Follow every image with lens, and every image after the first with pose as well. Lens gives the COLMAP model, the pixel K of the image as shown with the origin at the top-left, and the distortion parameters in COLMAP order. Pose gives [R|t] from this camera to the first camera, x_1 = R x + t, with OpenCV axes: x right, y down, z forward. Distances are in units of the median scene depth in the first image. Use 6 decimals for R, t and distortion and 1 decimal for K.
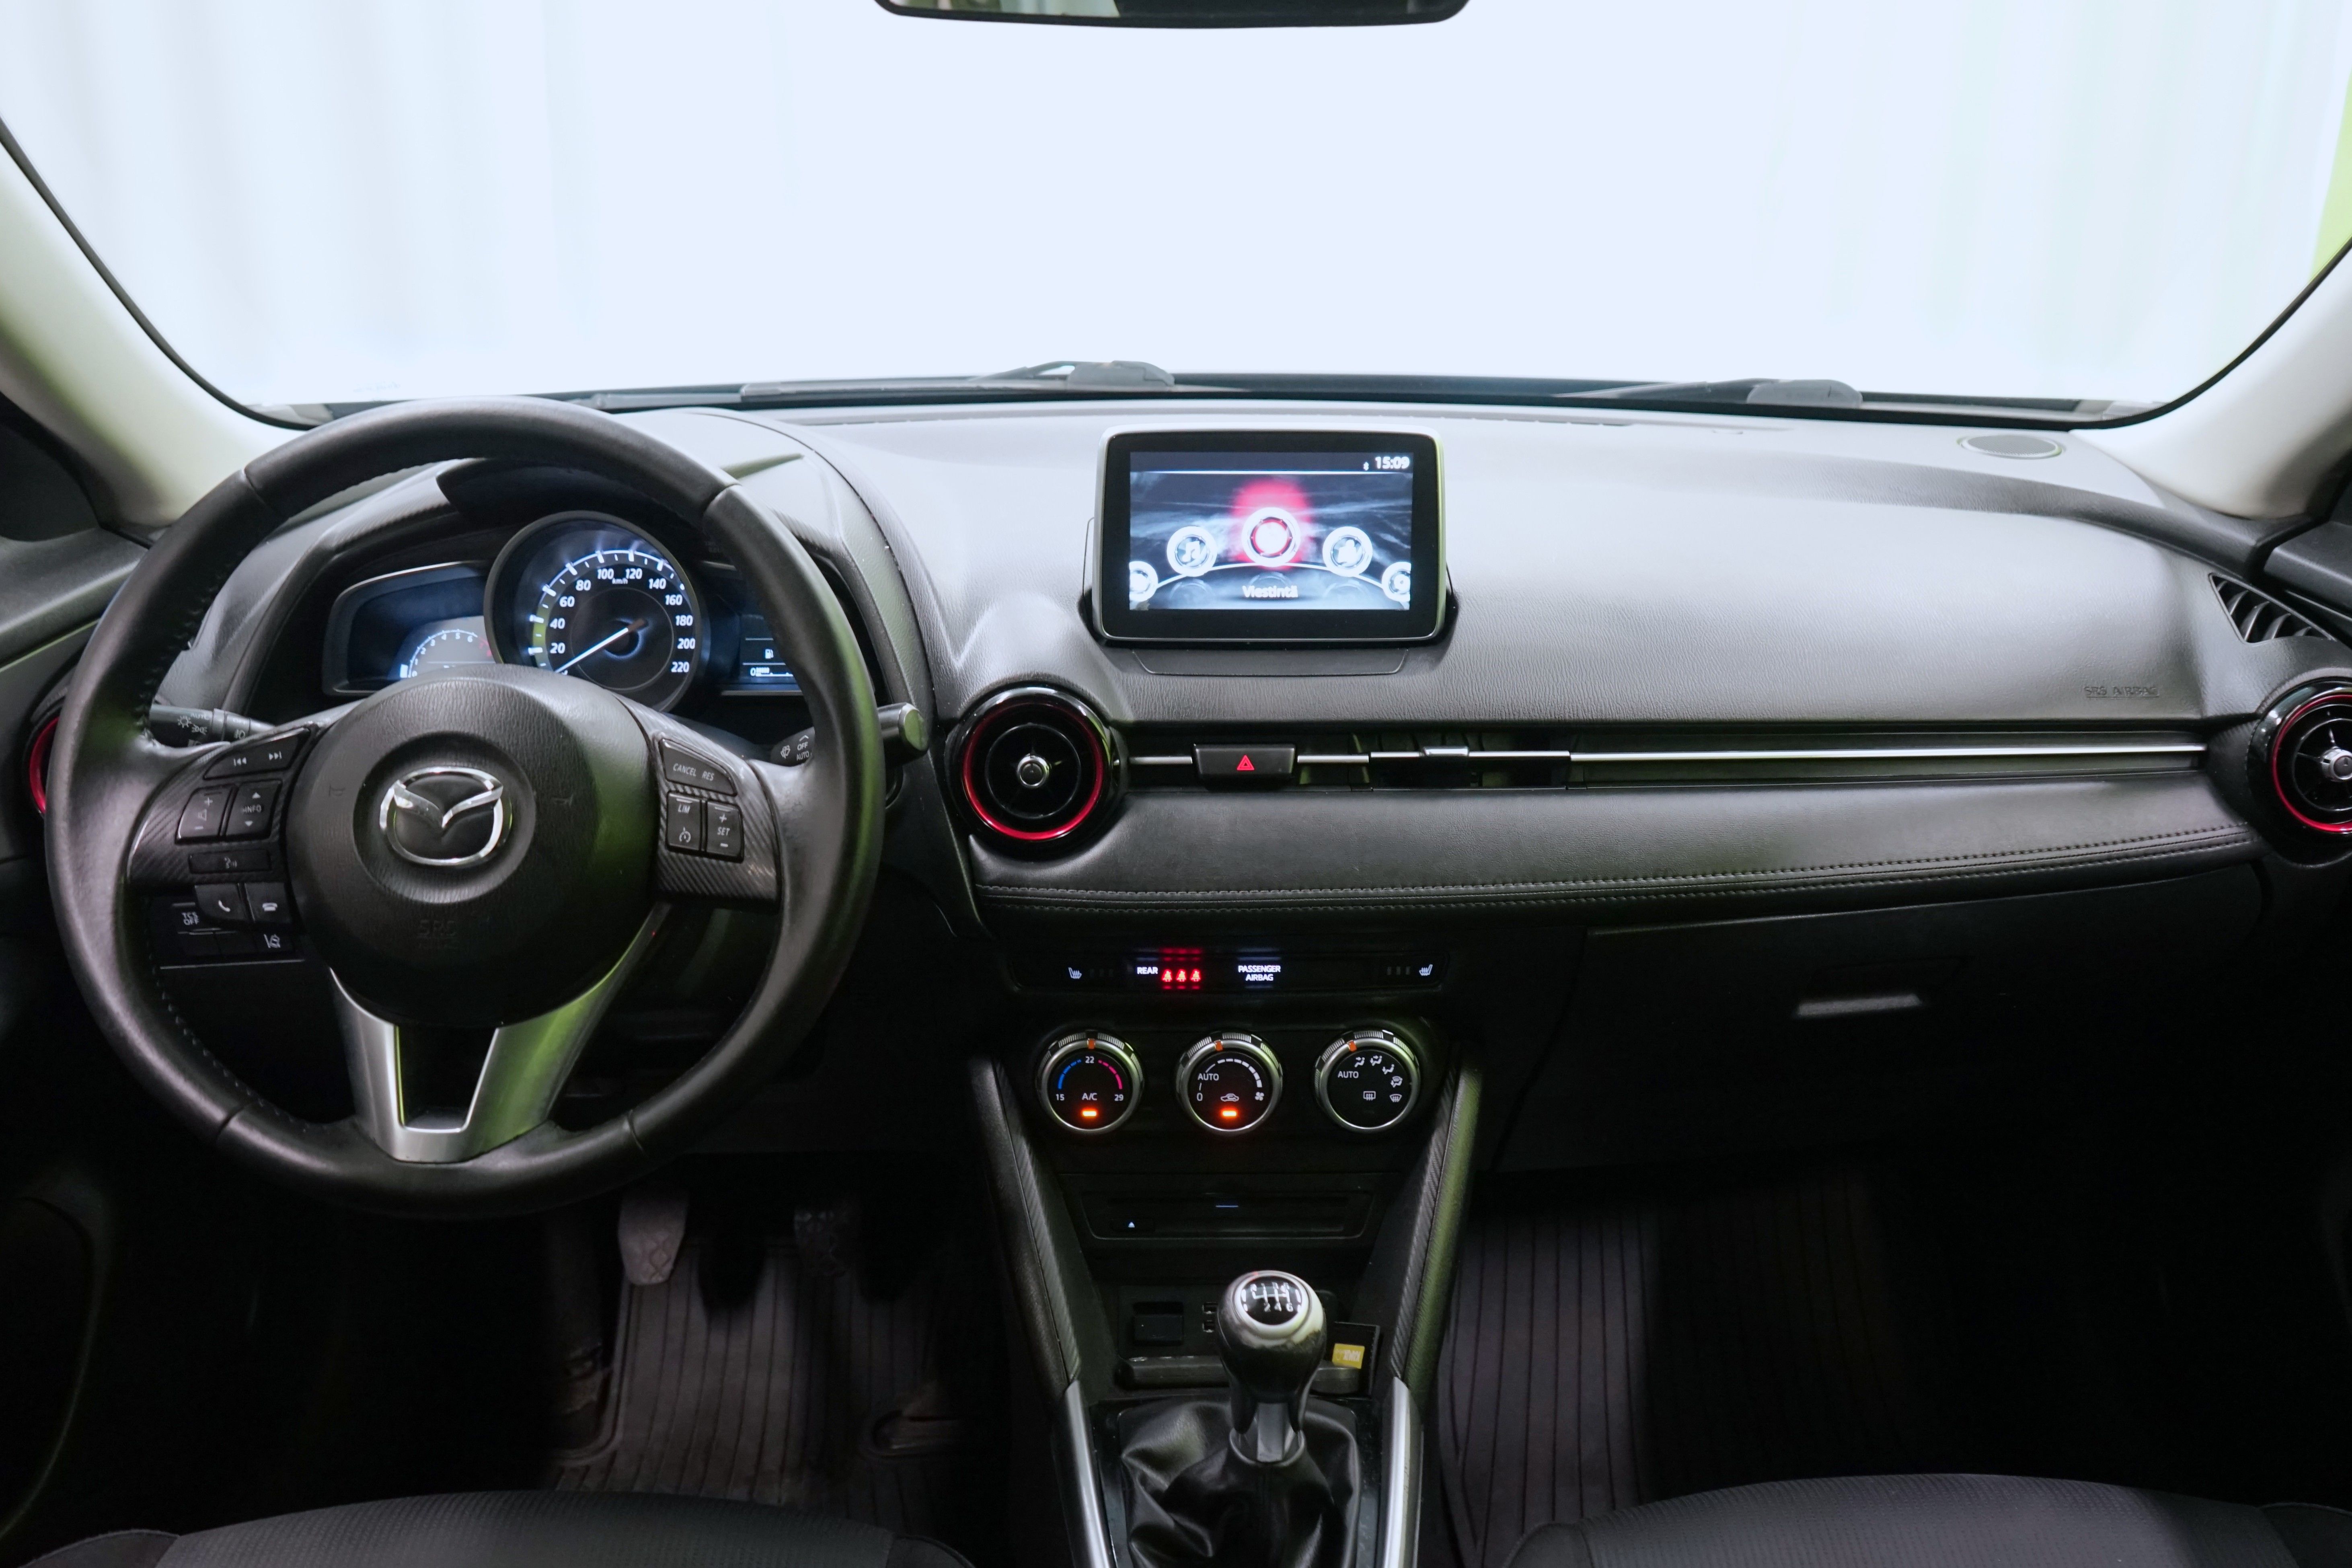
lens RADIAL K [[1904.6, 0, 1185.2], [0, 1904.6, 782.2], [0, 0, 1]] dist [0.008121, -0.000661]
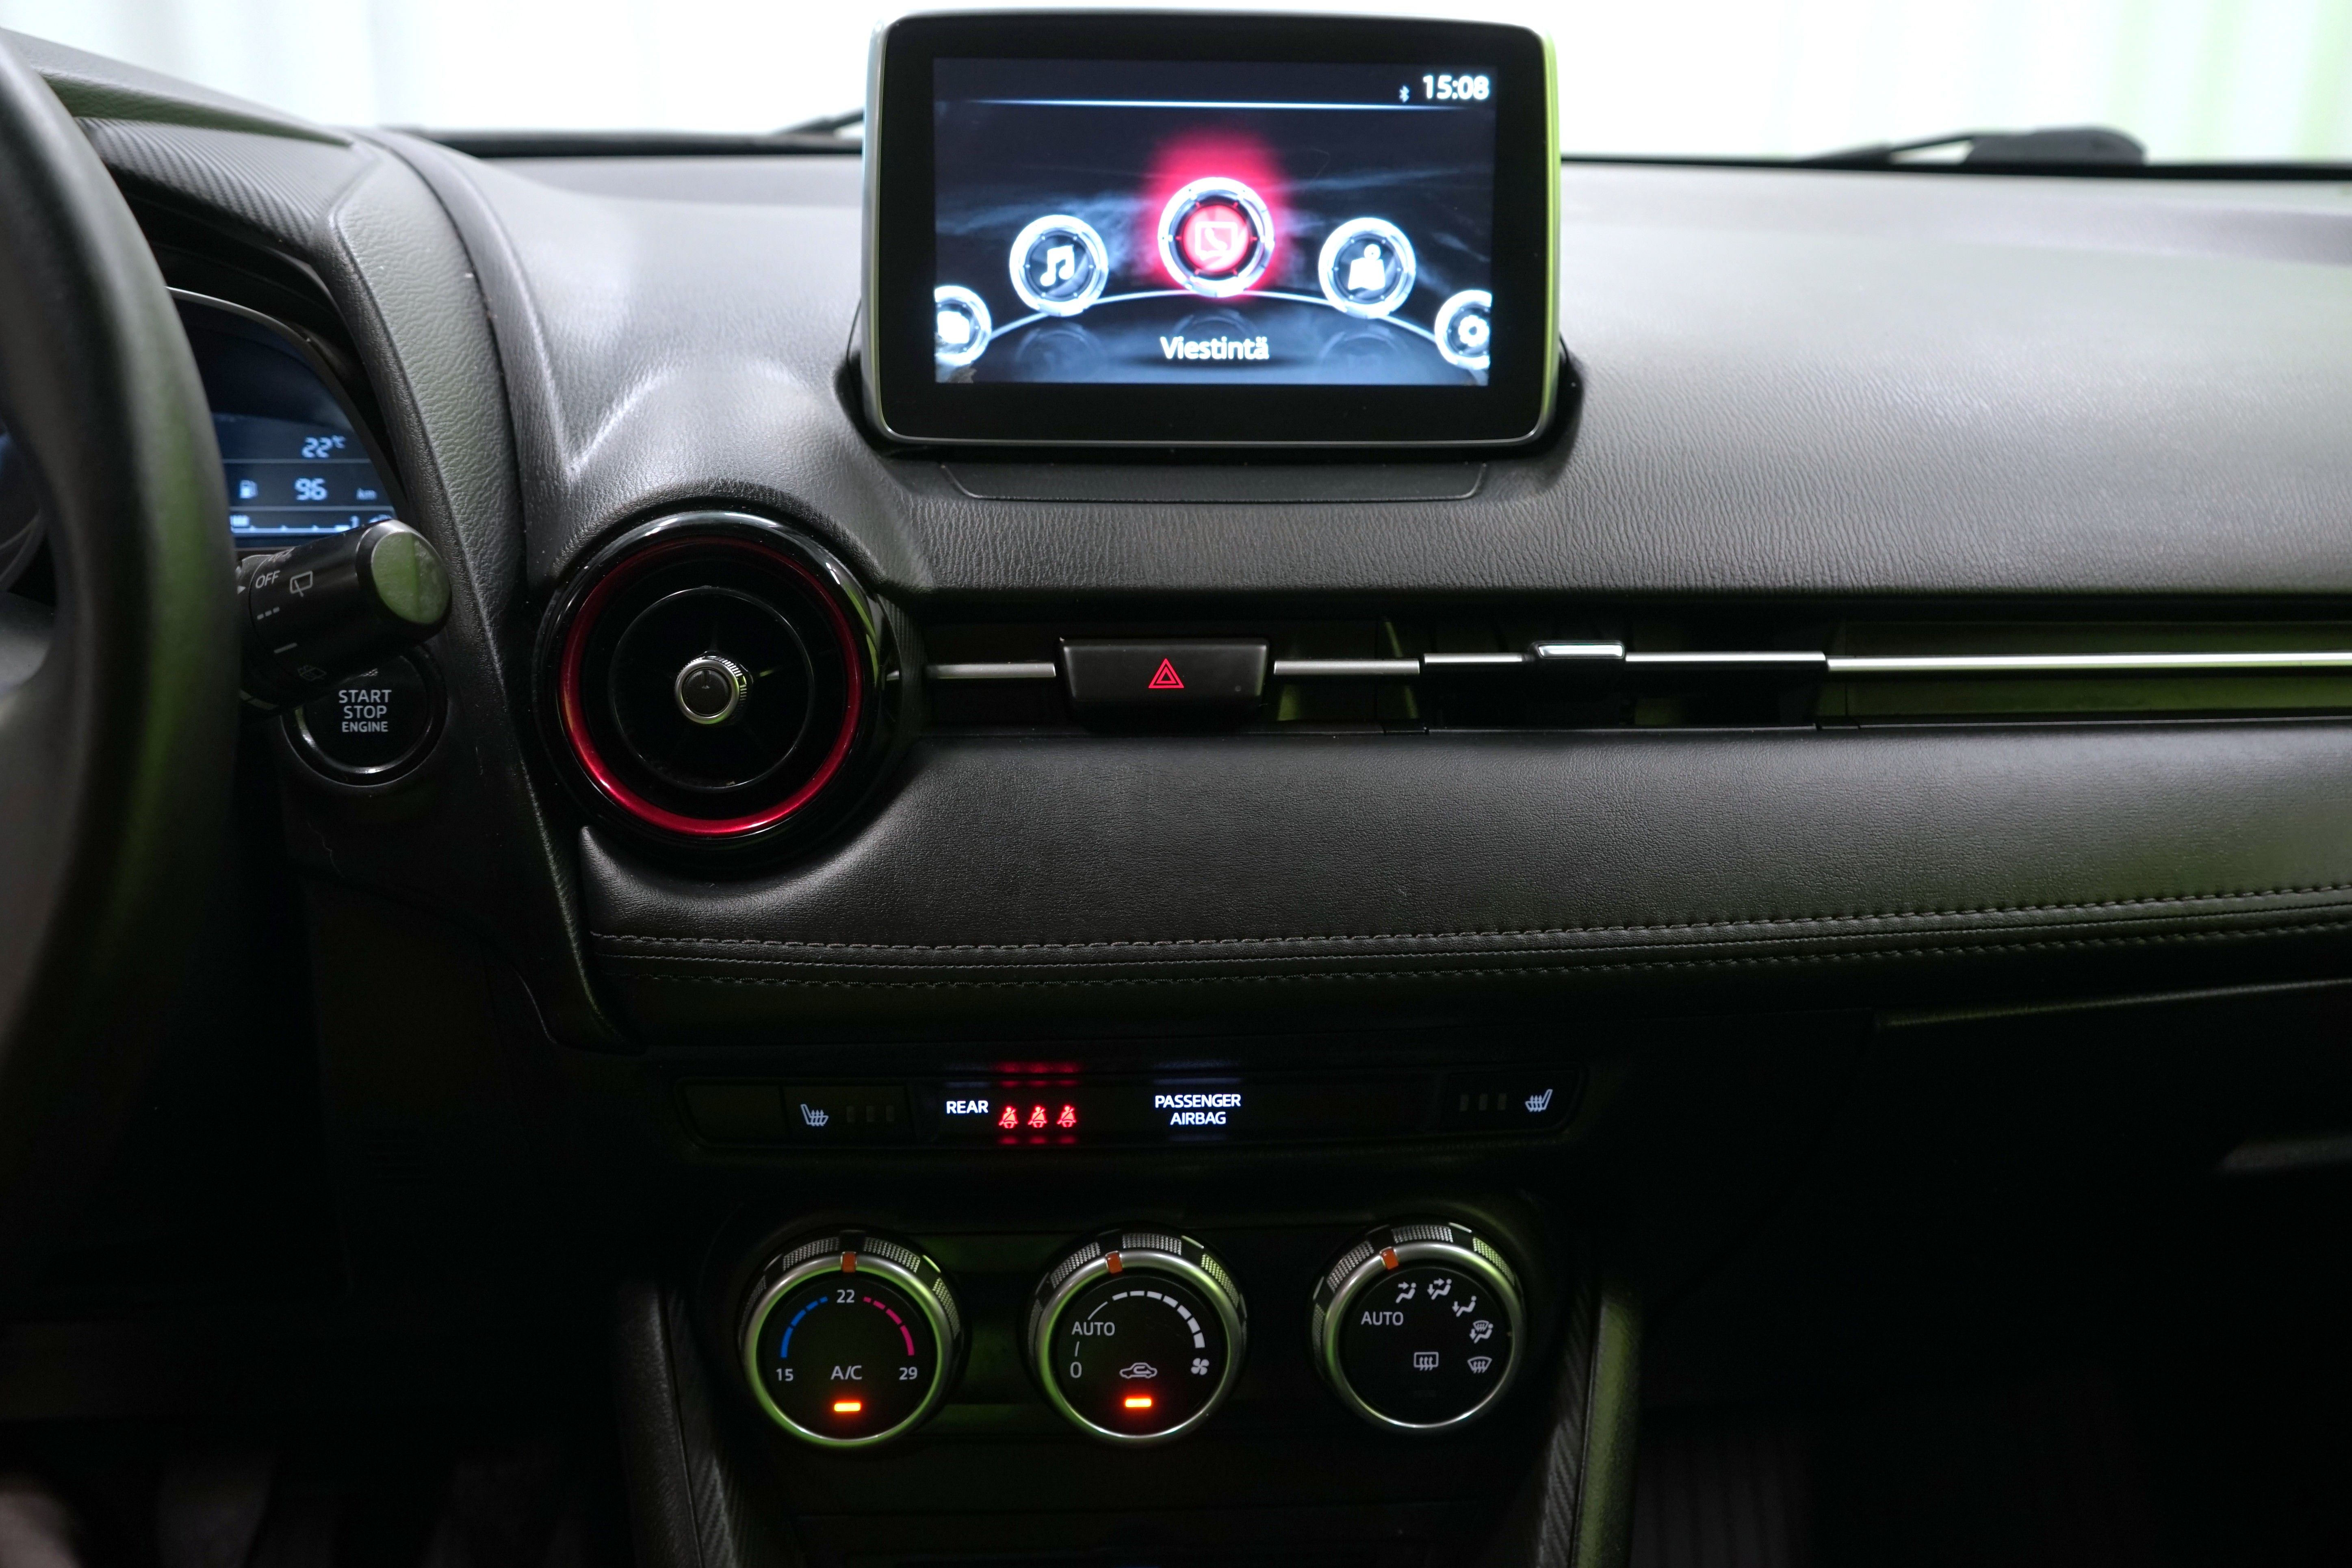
lens RADIAL K [[1904.6, 0, 1164.8], [0, 1904.6, 788.5], [0, 0, 1]] dist [0.008121, -0.000661]
pose [[0.999860, -0.005944, 0.015618, 0.023246], [0.006281, 0.999747, -0.021601, 0.028562], [-0.015485, 0.021696, 0.999645, 0.512302]]
